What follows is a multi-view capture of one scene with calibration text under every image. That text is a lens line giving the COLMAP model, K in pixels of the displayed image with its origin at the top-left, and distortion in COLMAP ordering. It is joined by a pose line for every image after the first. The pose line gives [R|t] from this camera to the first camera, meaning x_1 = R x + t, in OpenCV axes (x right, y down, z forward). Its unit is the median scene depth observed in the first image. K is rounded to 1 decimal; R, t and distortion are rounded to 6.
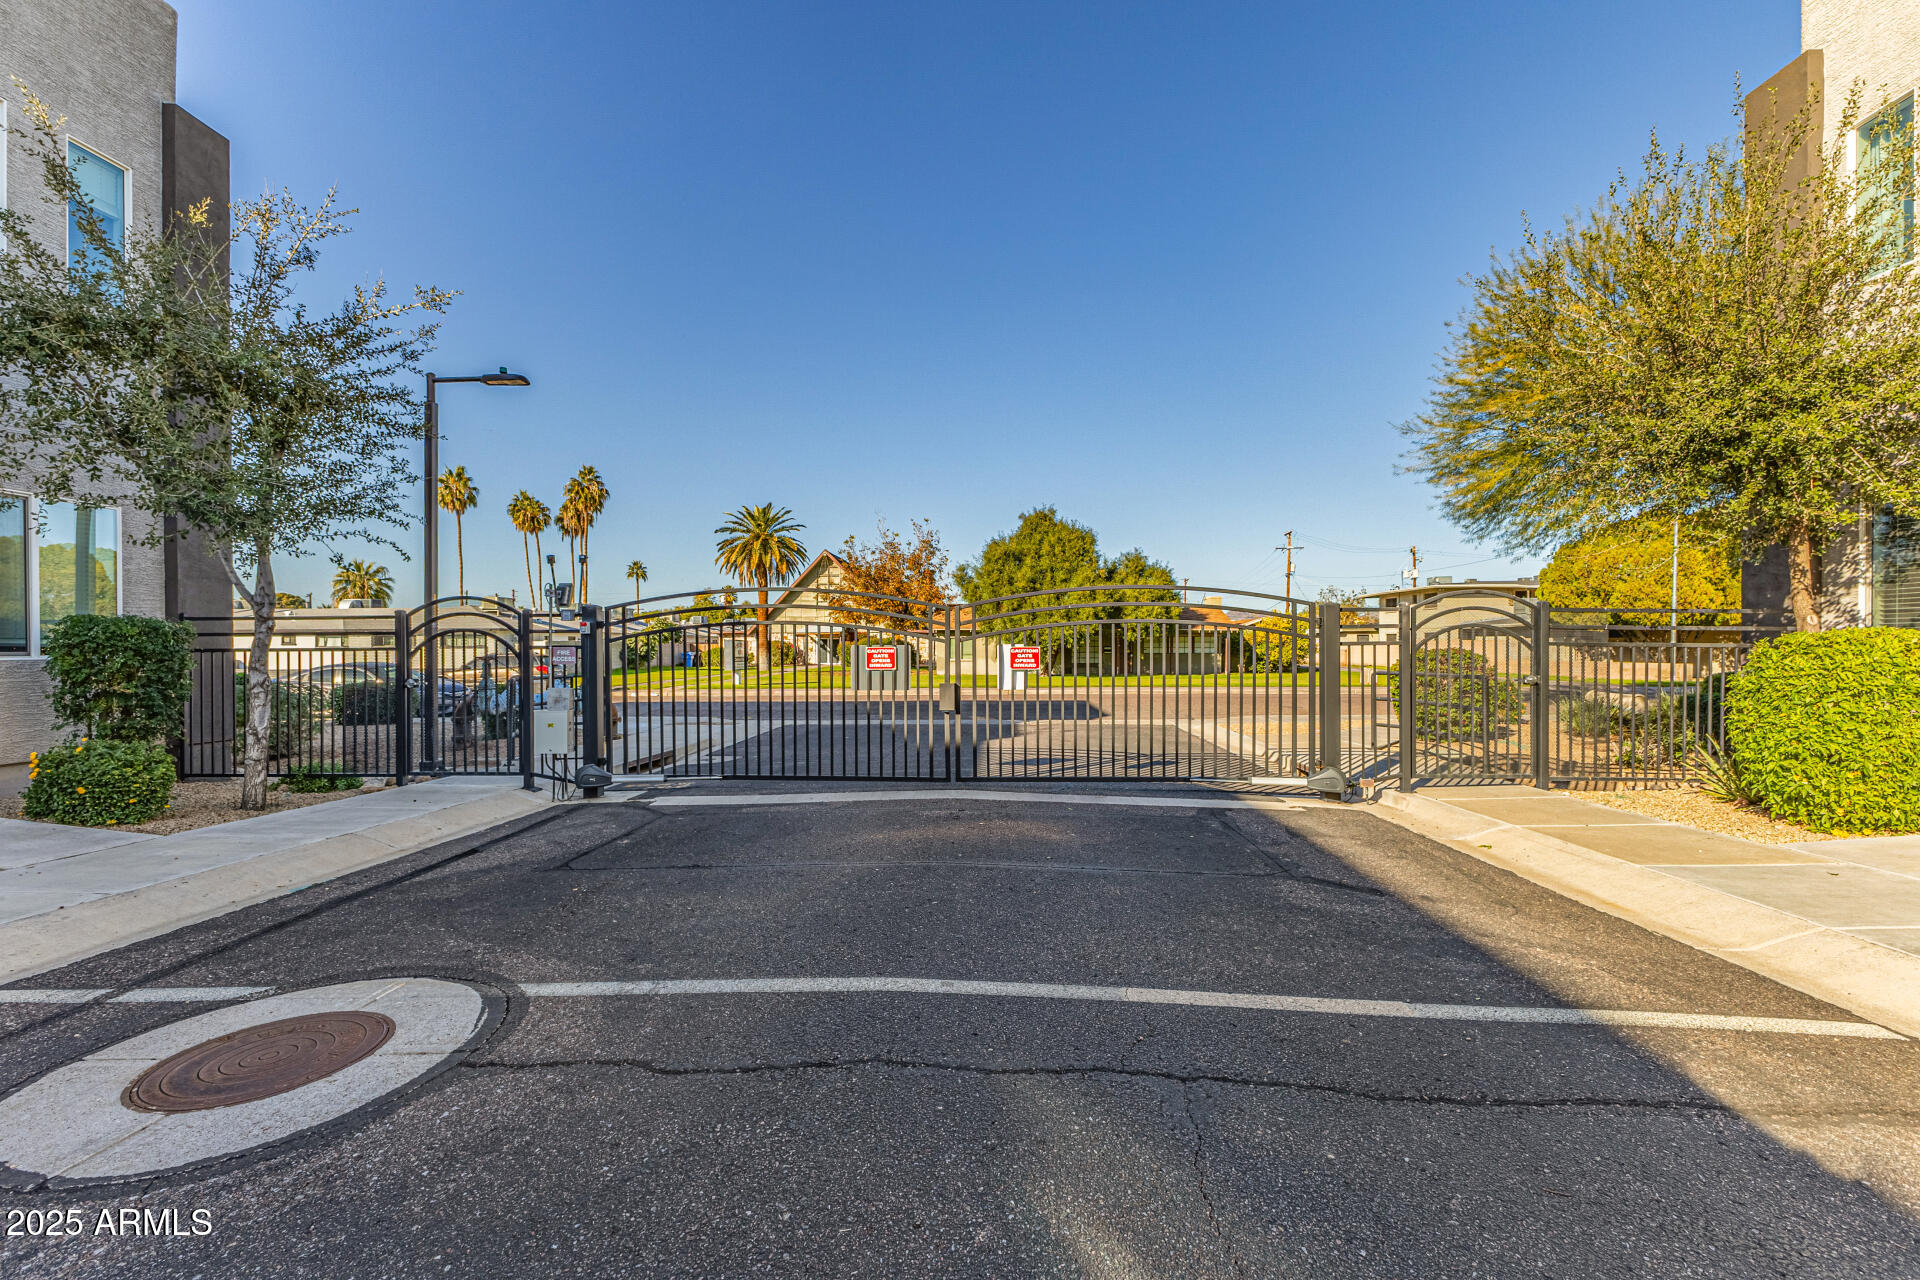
lens RADIAL K [[820.1, 0, 960.0], [0, 820.1, 640.0], [0, 0, 1]] dist [0.006584, -0.000466]
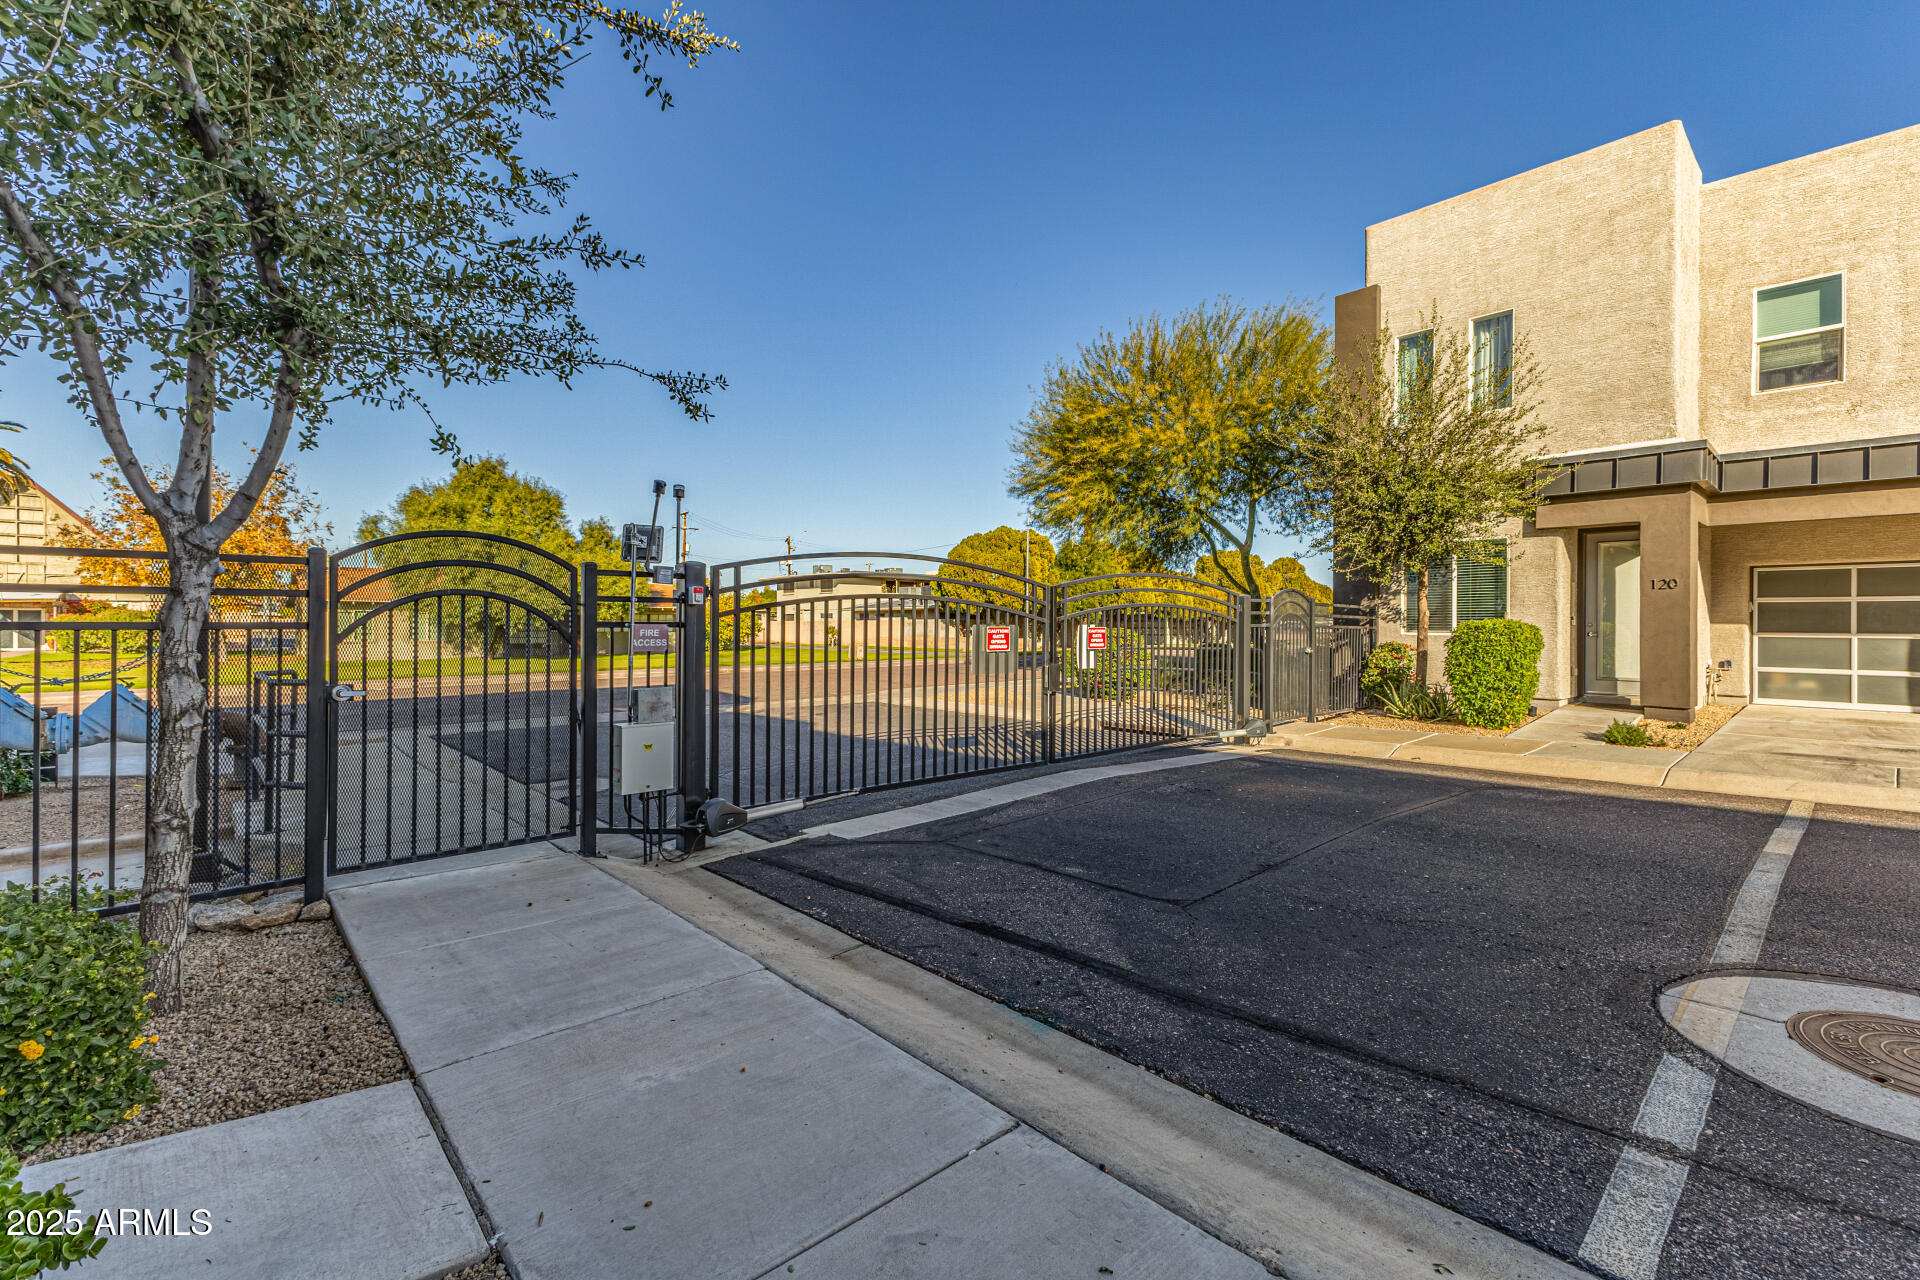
lens RADIAL K [[820.1, 0, 960.0], [0, 820.1, 640.0], [0, 0, 1]] dist [0.006584, -0.000466]
pose [[0.713571, -0.006813, 0.700550, -0.881594], [-0.010962, 0.999722, 0.020888, 0.005534], [-0.700497, -0.022585, 0.713298, 0.431695]]
